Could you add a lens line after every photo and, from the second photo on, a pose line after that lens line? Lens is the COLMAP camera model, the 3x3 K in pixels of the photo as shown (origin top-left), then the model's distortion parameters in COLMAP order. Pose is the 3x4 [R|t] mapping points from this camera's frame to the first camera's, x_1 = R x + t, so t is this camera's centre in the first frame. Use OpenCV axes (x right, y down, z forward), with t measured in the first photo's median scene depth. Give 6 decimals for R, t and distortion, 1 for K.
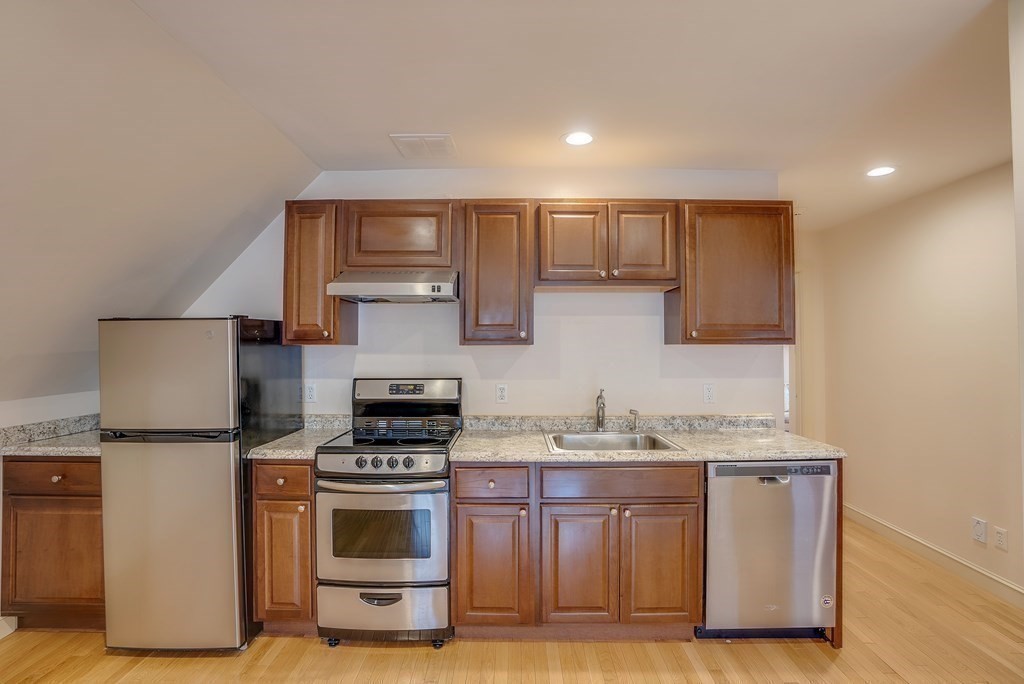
lens RADIAL K [[502.2, 0, 512.0], [0, 502.2, 342.0], [0, 0, 1]] dist [-0.035071, 0.001008]
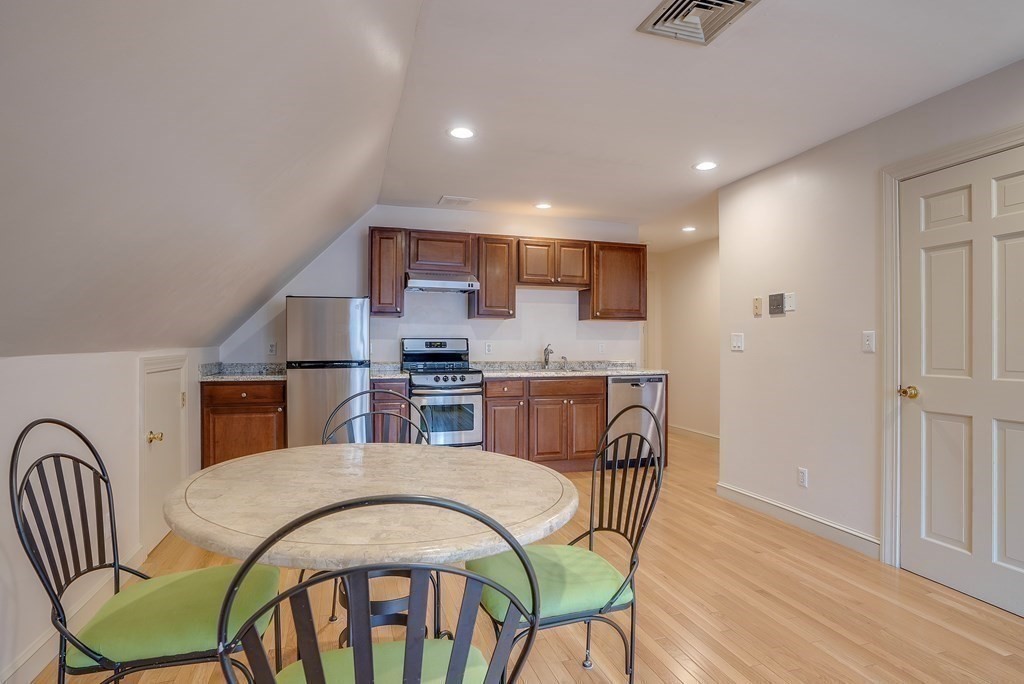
lens RADIAL K [[587.9, 0, 512.0], [0, 587.9, 342.0], [0, 0, 1]] dist [-0.000810, 0.000458]
pose [[0.952664, 0.006239, 0.303962, -0.602133], [-0.008178, 0.999954, 0.005107, 0.079039], [-0.303916, -0.007351, 0.952671, -0.984757]]
